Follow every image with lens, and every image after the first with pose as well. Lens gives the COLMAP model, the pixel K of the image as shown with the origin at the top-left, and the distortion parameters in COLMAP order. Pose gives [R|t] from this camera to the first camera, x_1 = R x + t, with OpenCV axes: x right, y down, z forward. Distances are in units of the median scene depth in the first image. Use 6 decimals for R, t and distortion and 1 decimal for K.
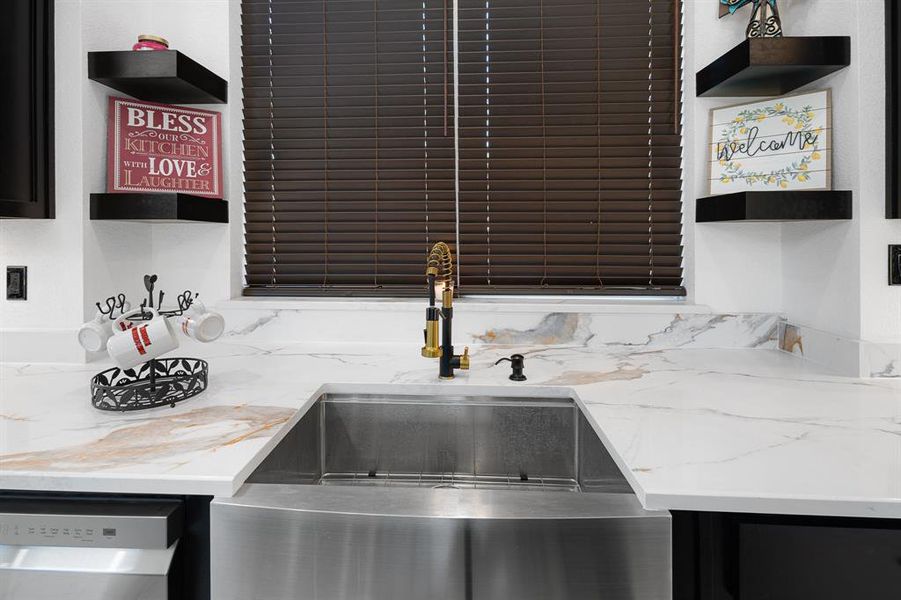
lens RADIAL K [[441.8, 0, 442.6], [0, 441.8, 232.5], [0, 0, 1]] dist [0.010176, -0.000009]
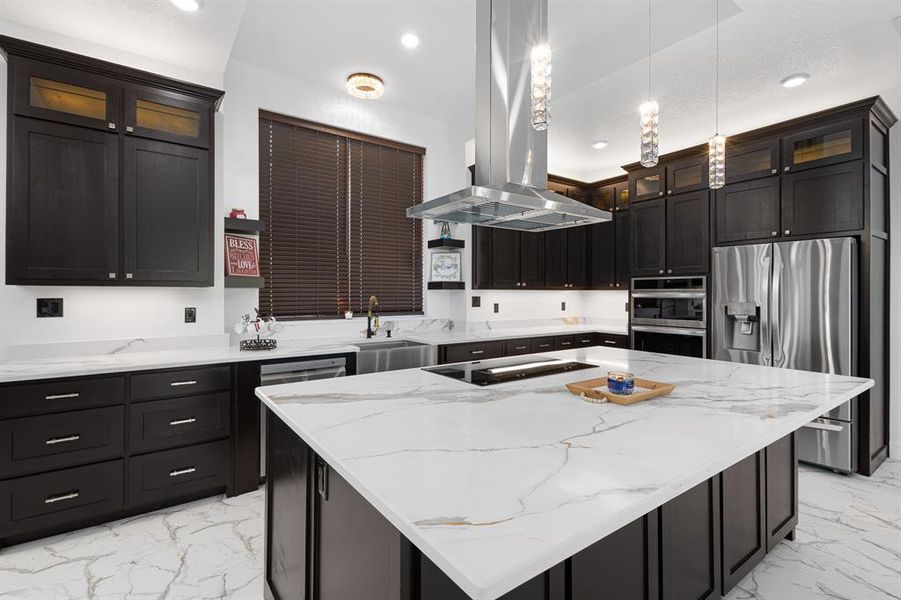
lens RADIAL K [[418.2, 0, 446.7], [0, 418.2, 296.5], [0, 0, 1]] dist [0.006716, -0.000557]
pose [[0.785136, -0.003596, 0.619313, -1.153537], [-0.002899, 0.999951, 0.009481, -0.004588], [-0.619317, -0.009240, 0.785087, -1.394963]]
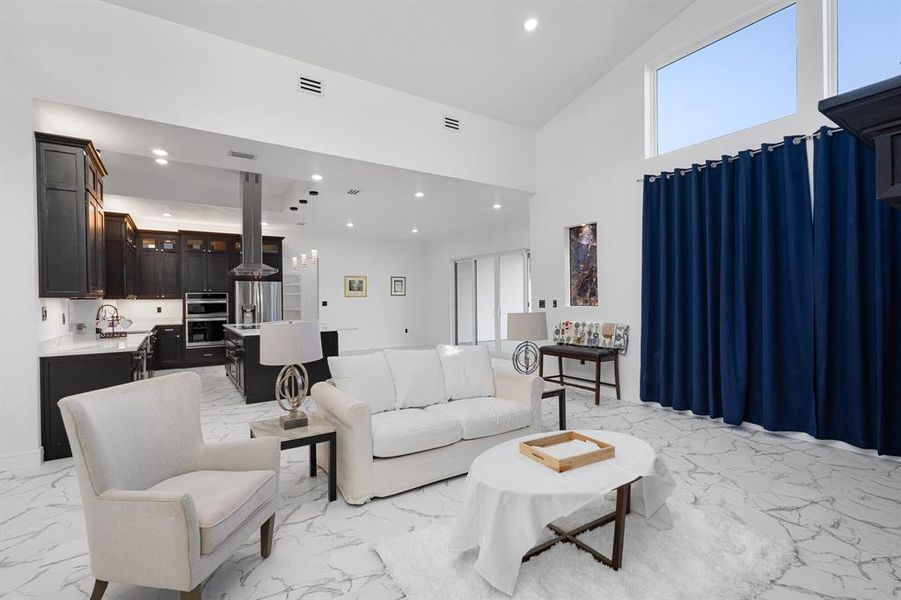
lens RADIAL K [[411.8, 0, 446.4], [0, 411.8, 300.8], [0, 0, 1]] dist [0.007173, 0.000203]
pose [[-0.590696, 0.000462, 0.806894, -4.528920], [0.005272, 0.999981, 0.003287, -0.008956], [-0.806877, 0.006196, -0.590687, 0.507679]]
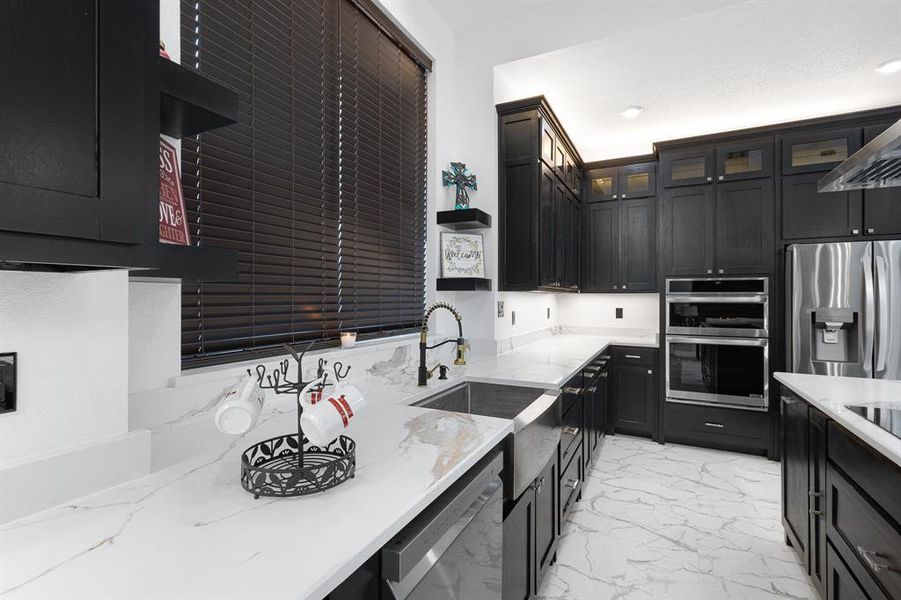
lens RADIAL K [[428.0, 0, 447.9], [0, 428.0, 297.4], [0, 0, 1]] dist [0.003662, 0.000134]
pose [[0.403956, 0.000863, 0.914778, -1.116160], [-0.005023, 0.999987, 0.001275, 0.002226], [-0.914765, -0.005110, 0.403954, 0.232750]]
